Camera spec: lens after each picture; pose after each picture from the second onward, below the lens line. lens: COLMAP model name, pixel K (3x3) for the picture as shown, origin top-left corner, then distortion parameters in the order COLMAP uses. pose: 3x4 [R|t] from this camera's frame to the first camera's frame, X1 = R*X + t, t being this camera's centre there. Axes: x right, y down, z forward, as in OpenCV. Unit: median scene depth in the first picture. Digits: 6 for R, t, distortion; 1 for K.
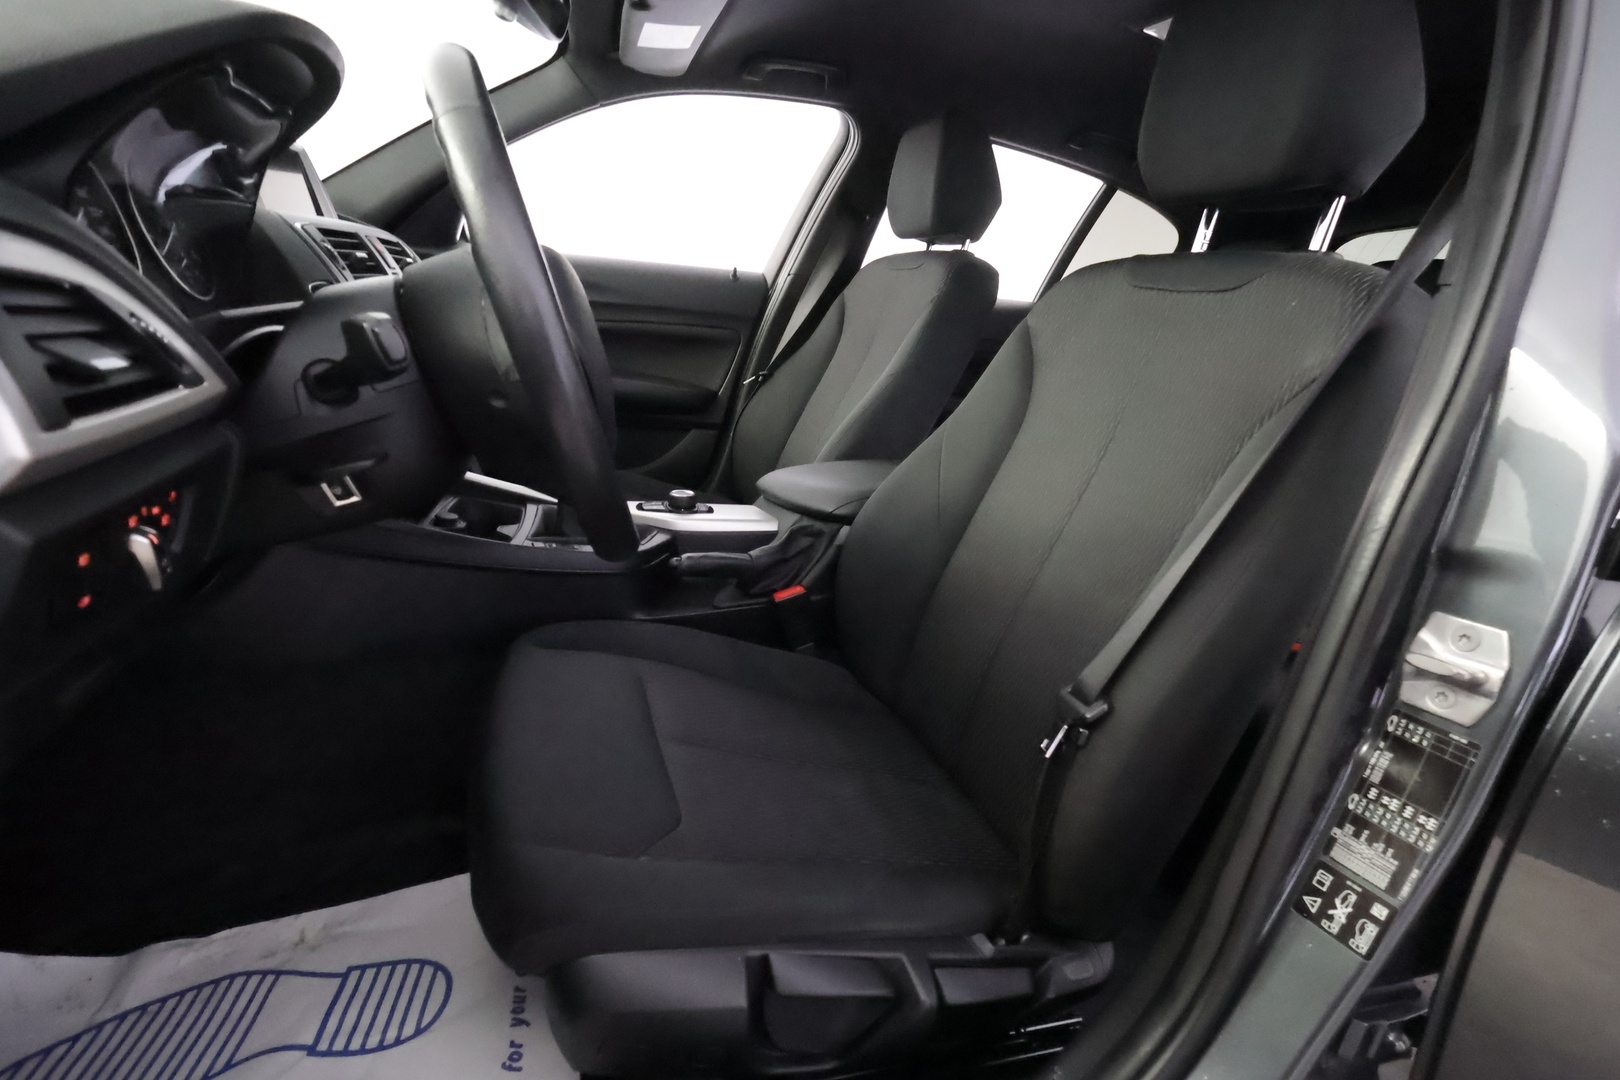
lens RADIAL K [[751.3, 0, 811.9], [0, 751.3, 545.2], [0, 0, 1]] dist [-0.002275, 0.001805]
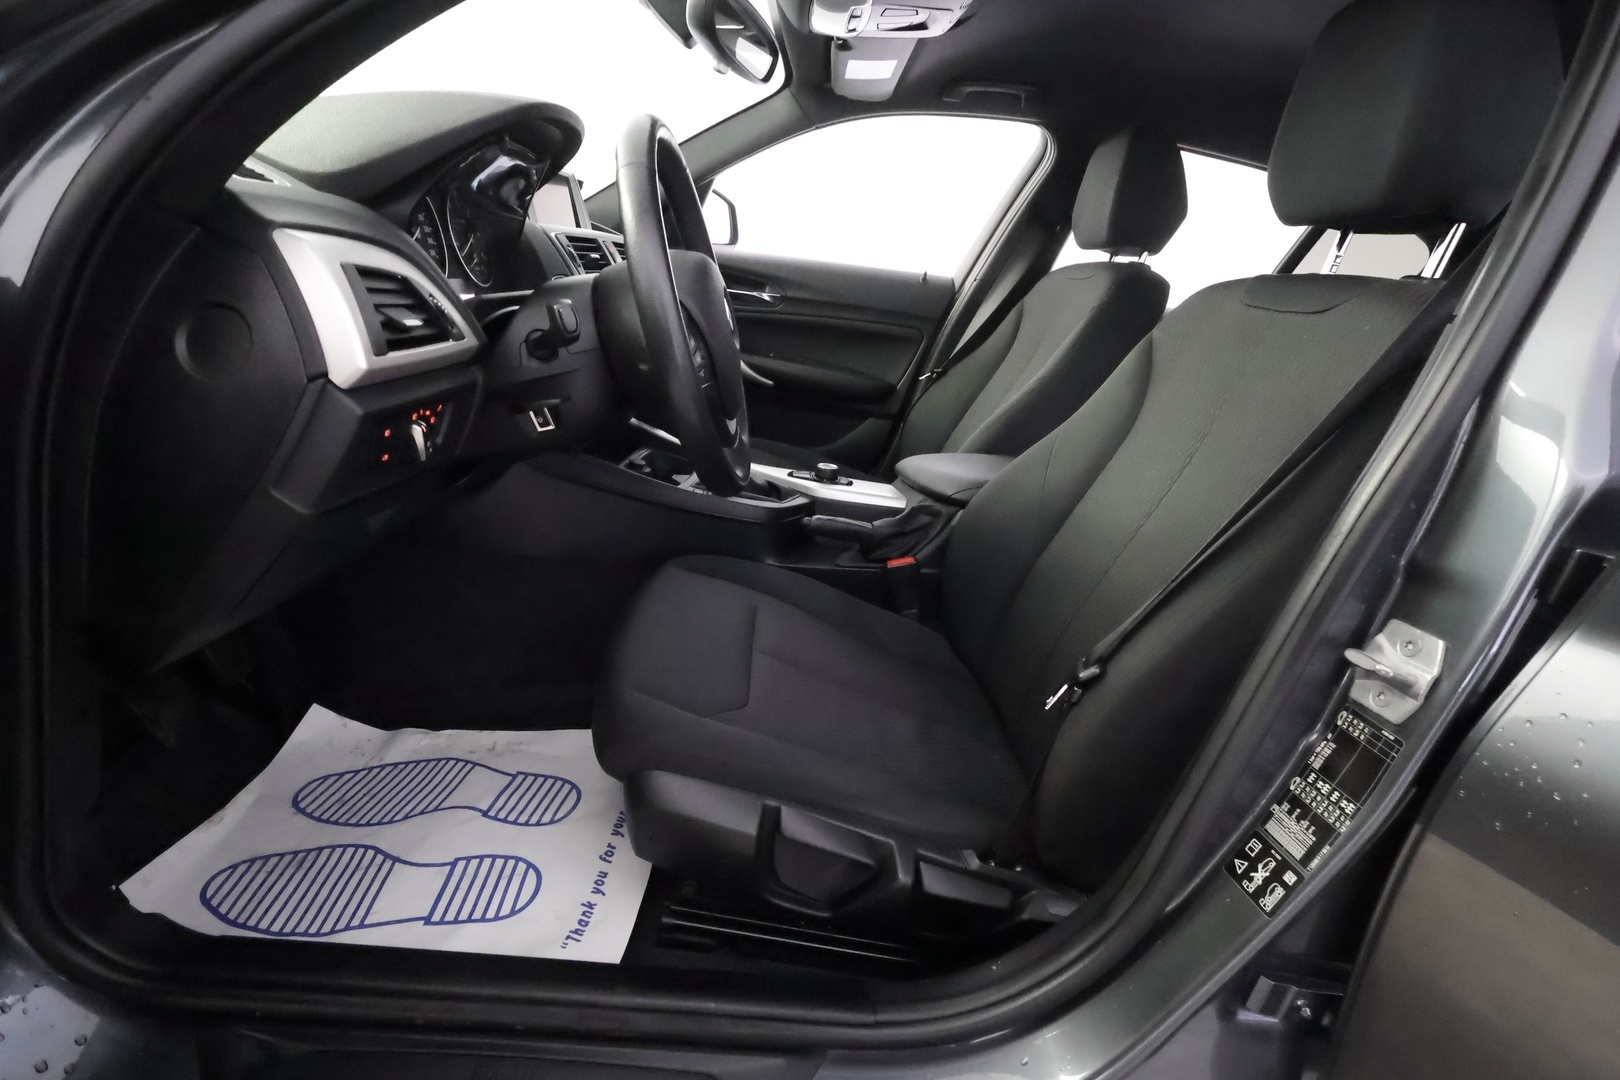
lens RADIAL K [[751.3, 0, 811.9], [0, 751.3, 545.2], [0, 0, 1]] dist [-0.002275, 0.001805]
pose [[0.951381, 0.133116, -0.277767, 0.238229], [-0.132911, 0.990933, 0.019660, 0.053631], [0.277865, 0.018214, 0.960447, -0.194302]]
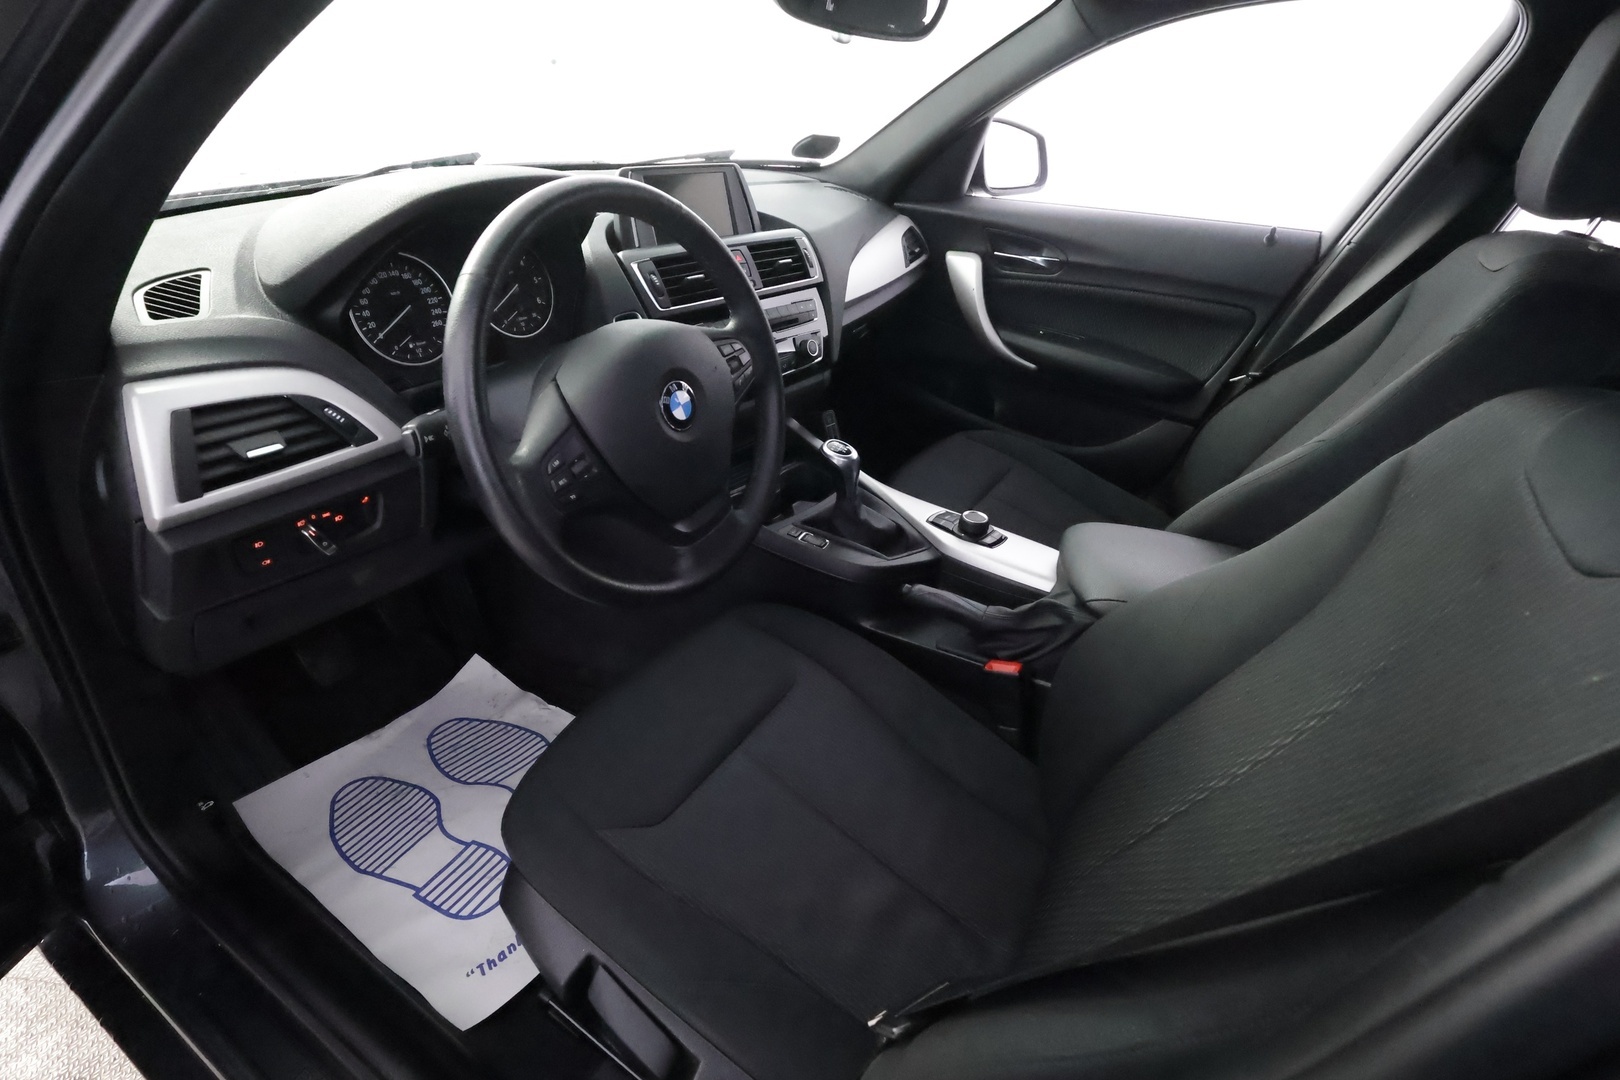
lens RADIAL K [[751.3, 0, 811.9], [0, 751.3, 545.2], [0, 0, 1]] dist [-0.002275, 0.001805]
pose [[0.626296, 0.351363, -0.695915, 0.618689], [-0.235091, 0.936239, 0.261128, -0.393515], [0.743294, 0.000060, 0.668965, 0.359578]]
